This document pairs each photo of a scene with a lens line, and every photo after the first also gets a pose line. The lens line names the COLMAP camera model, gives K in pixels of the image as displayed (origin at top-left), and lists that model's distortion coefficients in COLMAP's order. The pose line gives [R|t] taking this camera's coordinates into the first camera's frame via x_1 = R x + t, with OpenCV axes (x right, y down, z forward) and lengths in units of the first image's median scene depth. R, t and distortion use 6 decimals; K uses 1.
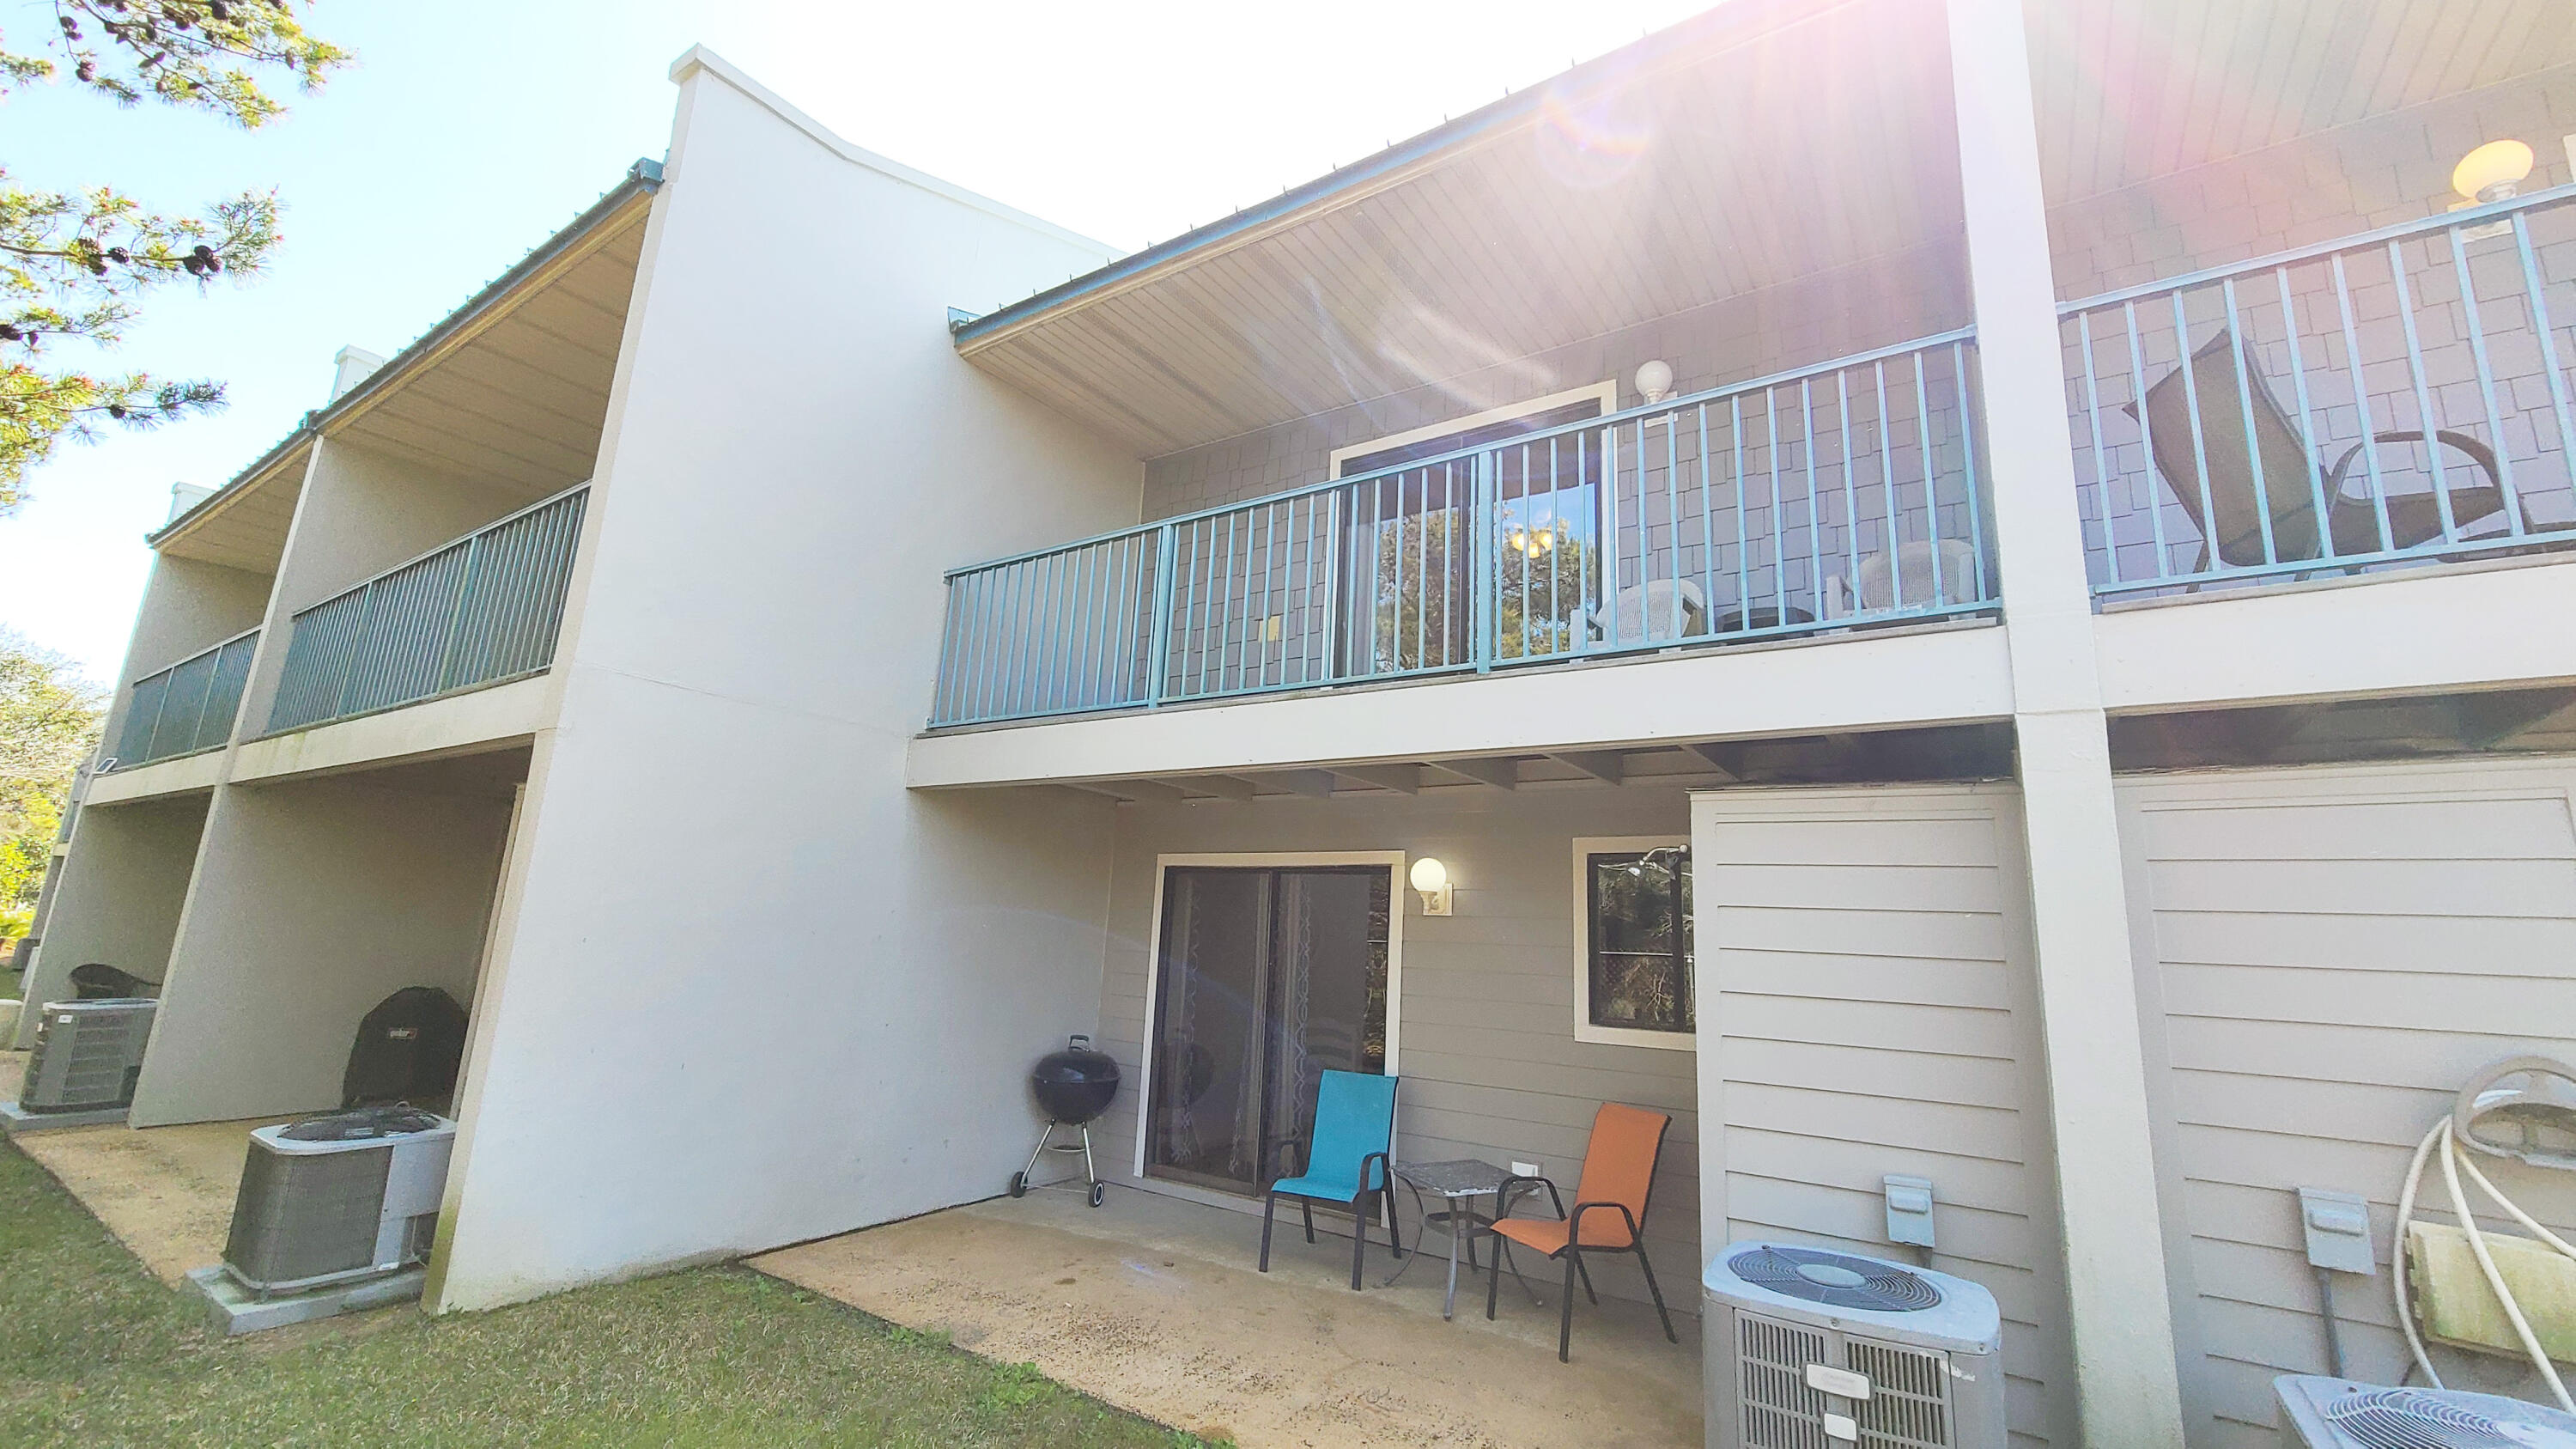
lens RADIAL K [[1062.5, 0, 1264.4], [0, 1062.5, 707.0], [0, 0, 1]] dist [0.004008, -0.001841]
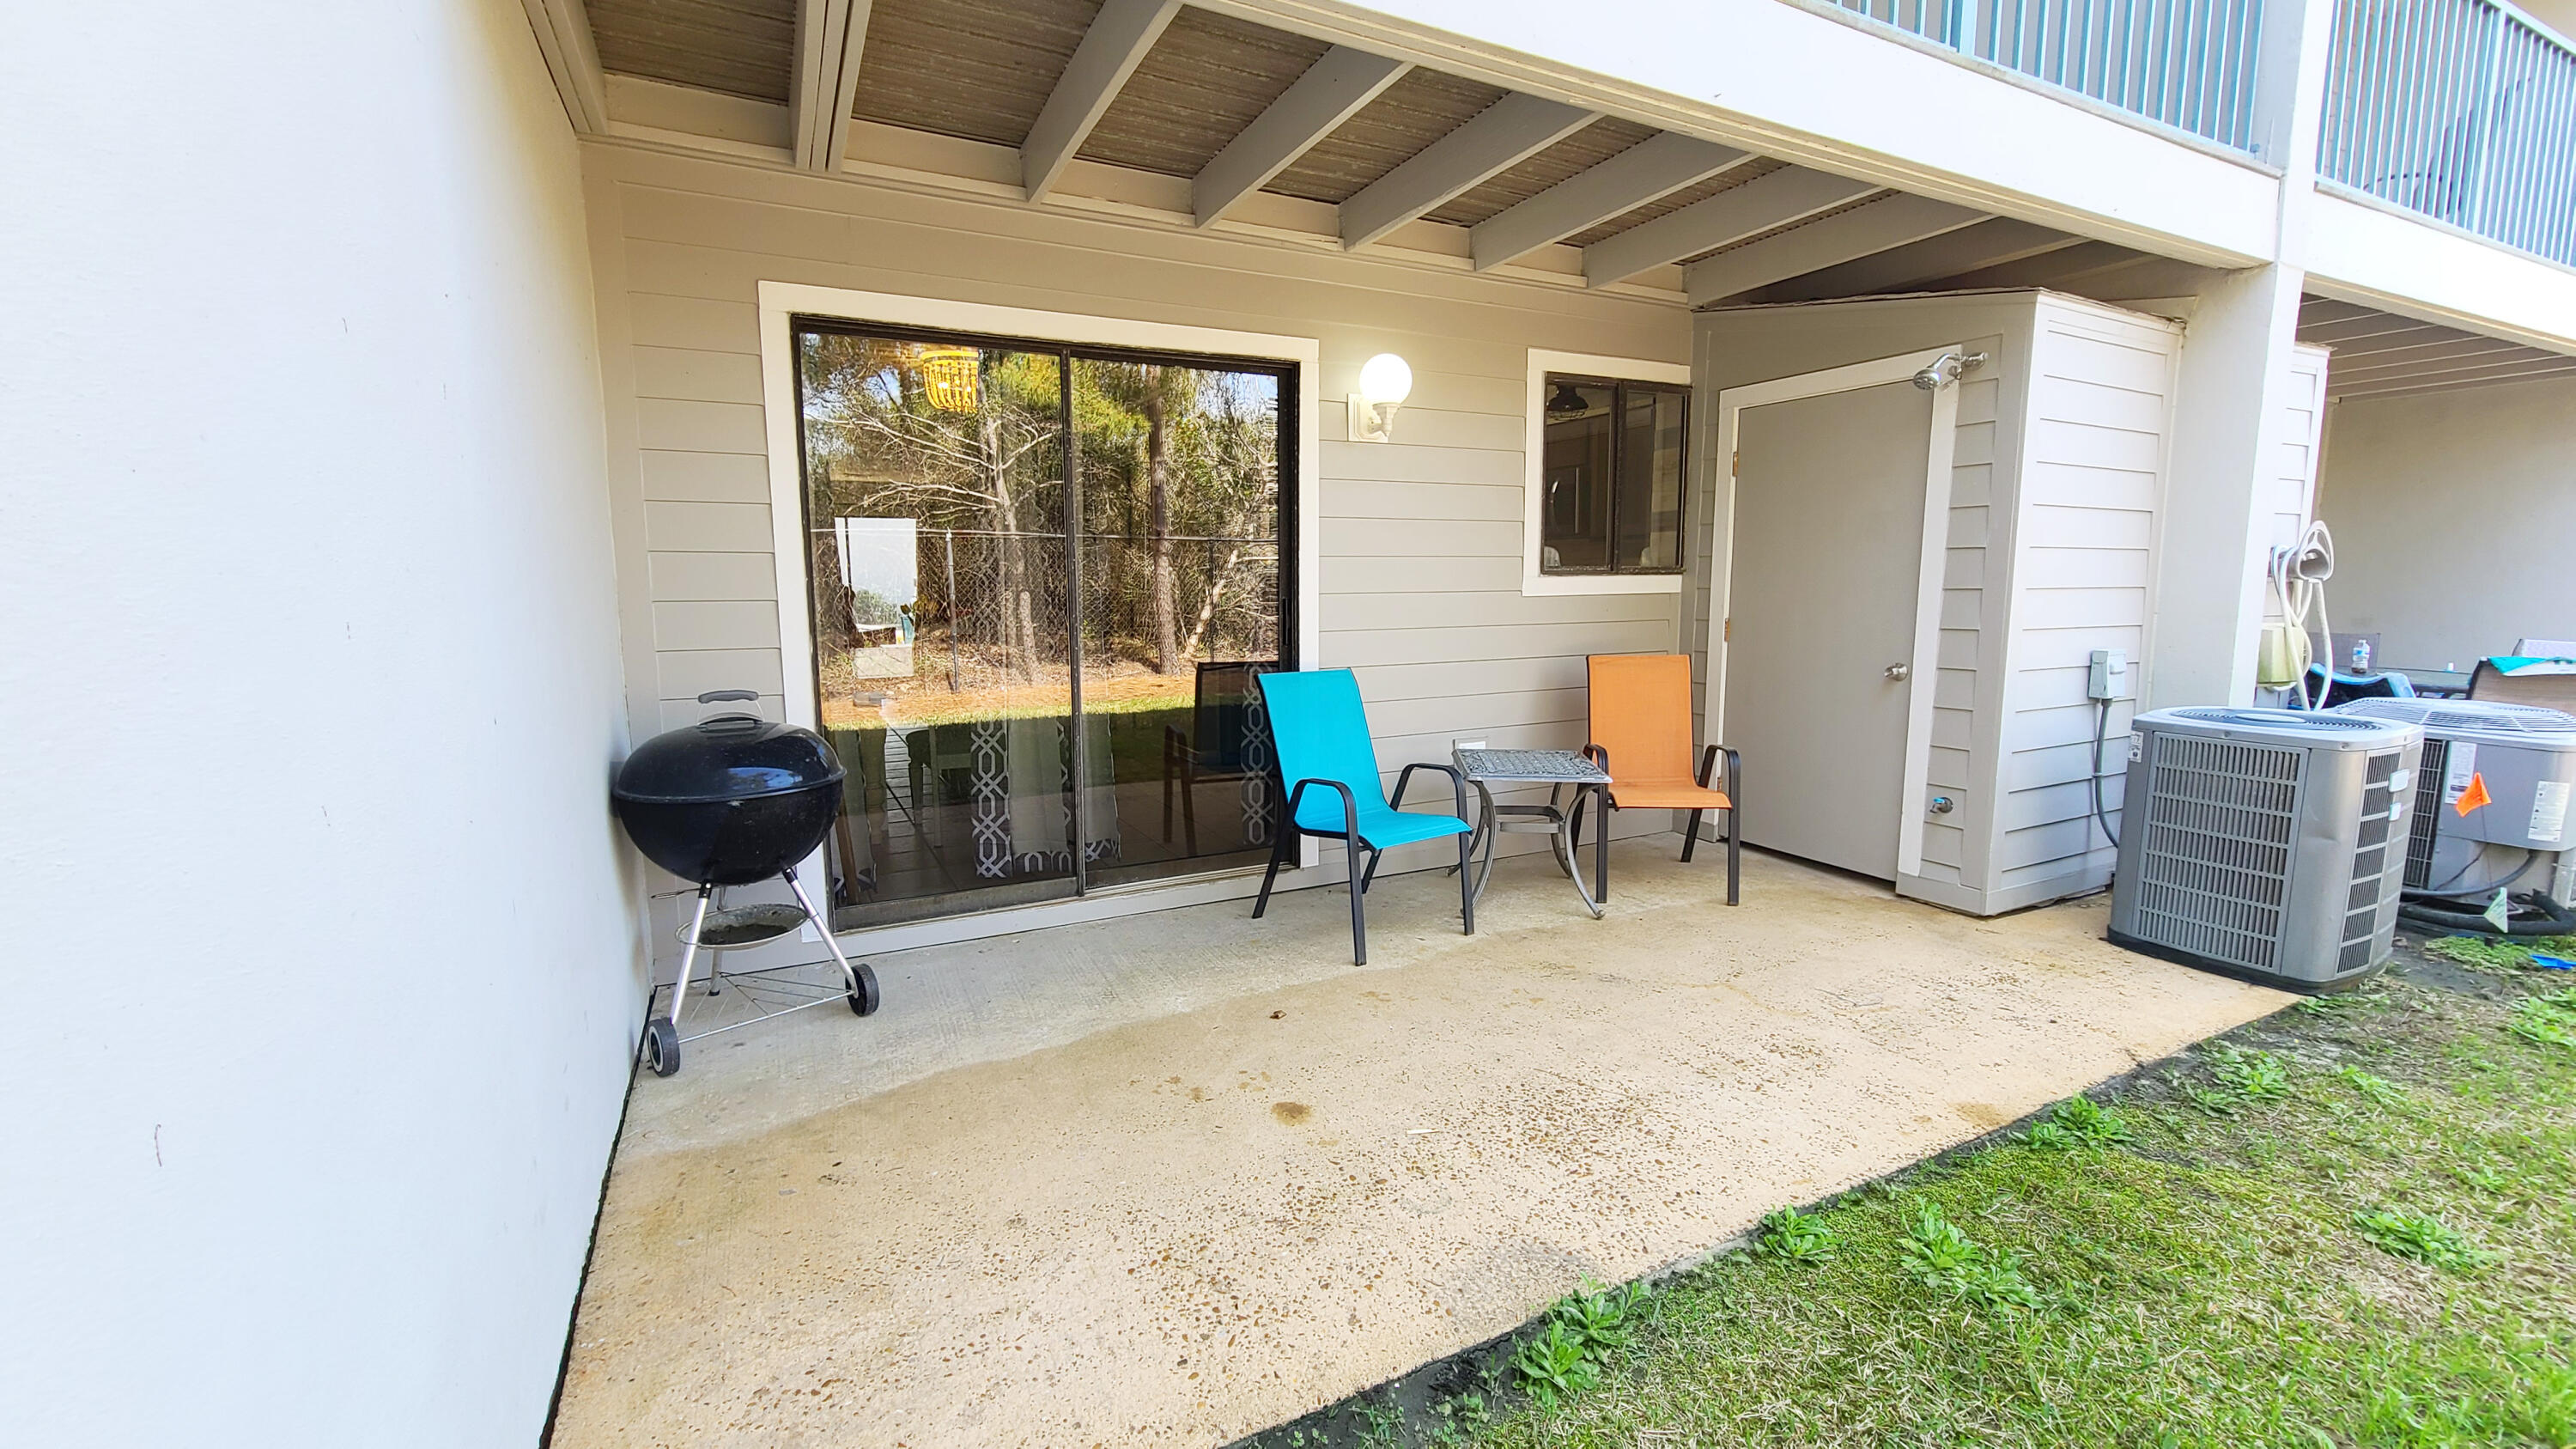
lens RADIAL K [[1062.5, 0, 1298.5], [0, 1062.5, 720.0], [0, 0, 1]] dist [0.004008, -0.001841]
pose [[0.464840, -0.156600, 0.871436, -0.509929], [-0.162729, 0.952357, 0.257944, 0.202564], [-0.870312, -0.261710, 0.417211, 0.720954]]
